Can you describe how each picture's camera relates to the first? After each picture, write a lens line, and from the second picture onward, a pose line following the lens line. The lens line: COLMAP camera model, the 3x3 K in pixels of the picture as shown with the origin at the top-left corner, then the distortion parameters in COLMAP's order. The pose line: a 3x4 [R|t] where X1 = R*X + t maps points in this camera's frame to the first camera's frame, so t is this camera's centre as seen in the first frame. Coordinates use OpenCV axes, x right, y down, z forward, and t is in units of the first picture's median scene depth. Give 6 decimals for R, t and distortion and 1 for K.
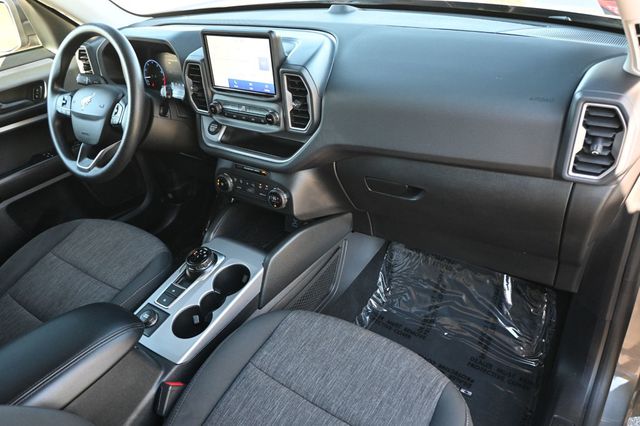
lens RADIAL K [[484.5, 0, 317.8], [0, 484.5, 211.8], [0, 0, 1]] dist [-0.007502, -0.003012]
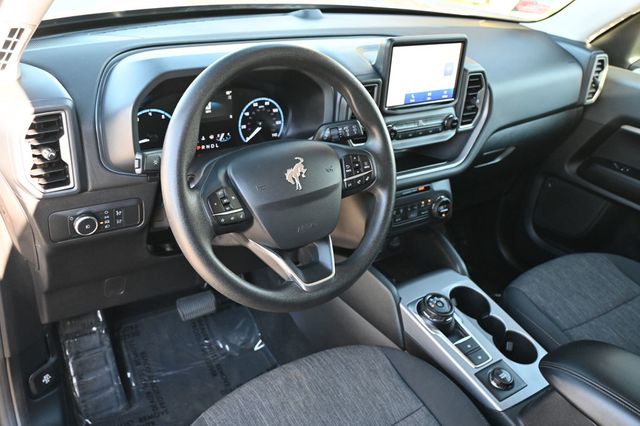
lens RADIAL K [[579.8, 0, 318.6], [0, 579.8, 217.0], [0, 0, 1]] dist [0.025021, 0.004623]
pose [[0.318124, -0.325045, 0.890586, -1.249256], [0.388095, 0.901721, 0.190478, -0.339332], [-0.864974, 0.285036, 0.413007, 0.777217]]
